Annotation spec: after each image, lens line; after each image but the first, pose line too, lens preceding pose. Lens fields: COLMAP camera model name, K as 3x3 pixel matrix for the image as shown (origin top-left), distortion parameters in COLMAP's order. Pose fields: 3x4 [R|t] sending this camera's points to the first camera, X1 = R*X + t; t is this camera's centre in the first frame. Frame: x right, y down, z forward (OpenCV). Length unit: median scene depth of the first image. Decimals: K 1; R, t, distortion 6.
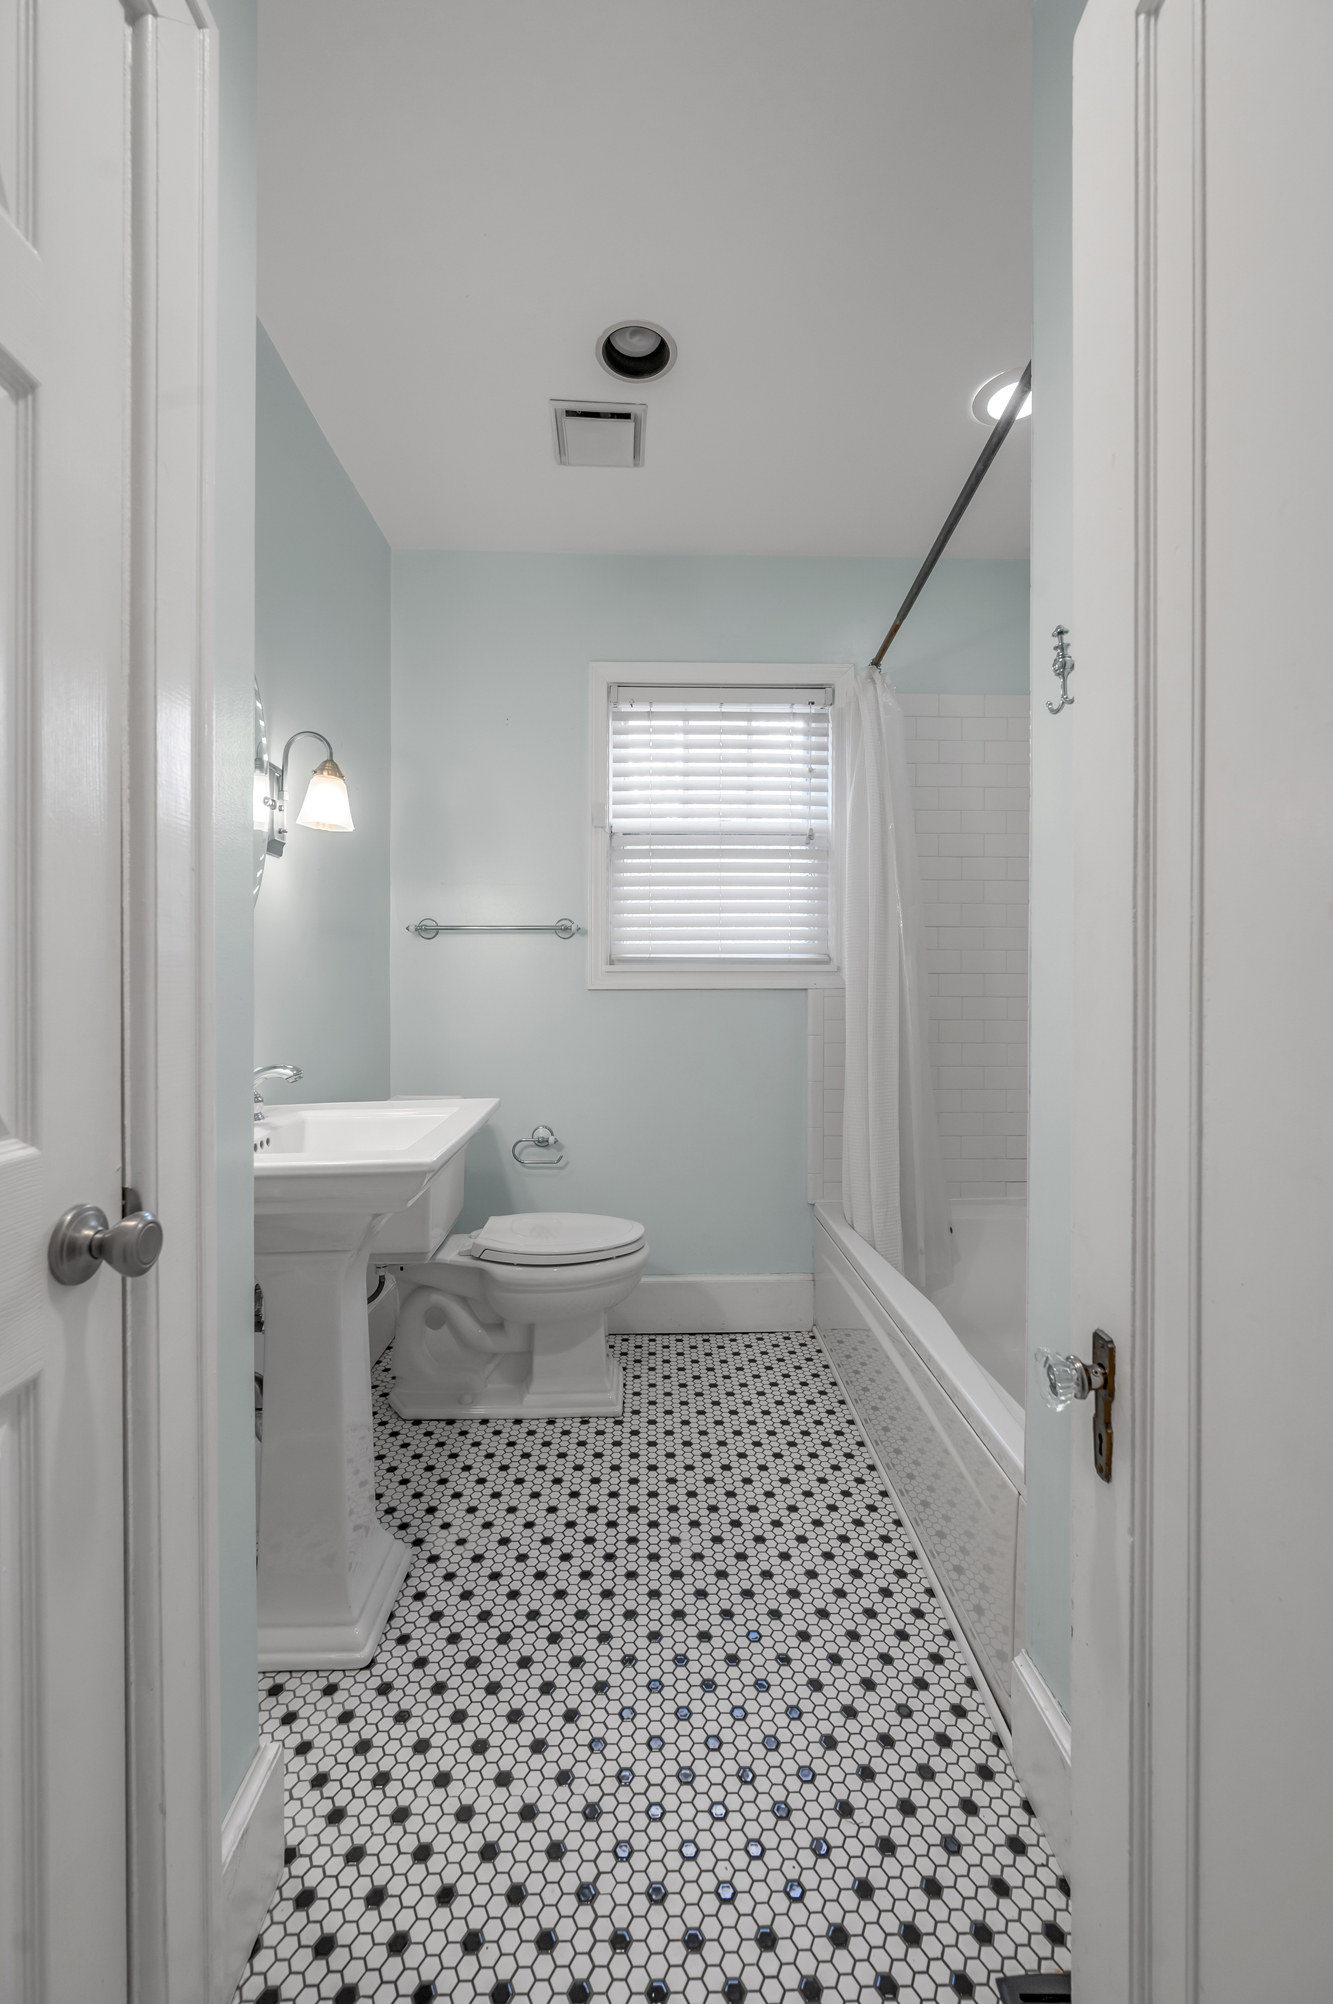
lens RADIAL K [[837.9, 0, 664.7], [0, 837.9, 1006.4], [0, 0, 1]] dist [-0.001430, -0.000039]
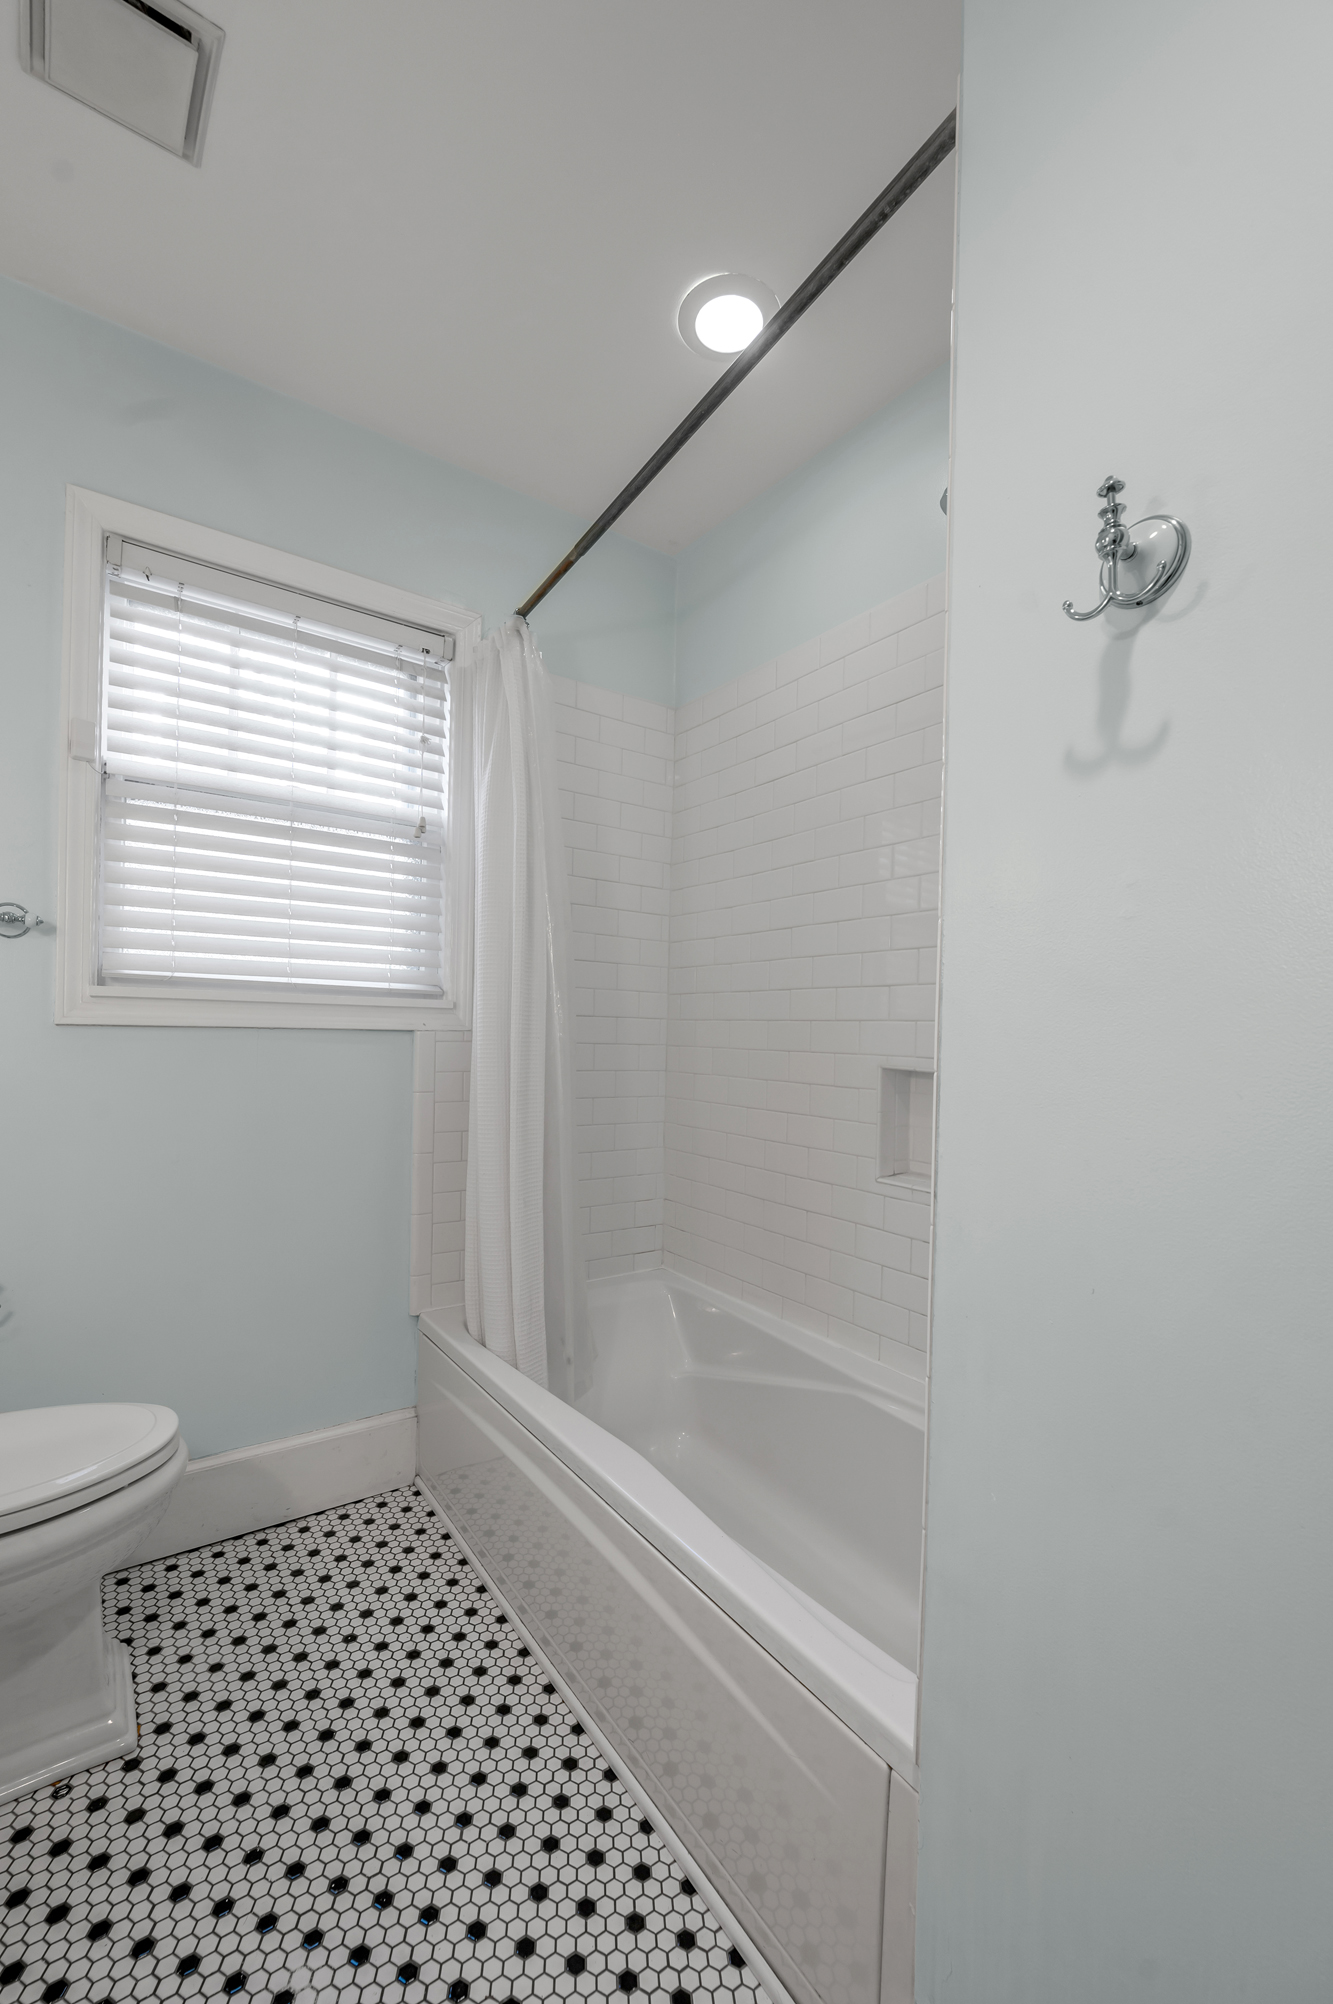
lens RADIAL K [[846.6, 0, 662.7], [0, 846.6, 1046.4], [0, 0, 1]] dist [-0.001927, 0.000084]
pose [[0.835253, 0.010882, 0.549758, -0.061165], [-0.011743, 0.999929, -0.001952, -0.007724], [-0.549741, -0.004825, 0.835321, 0.246349]]
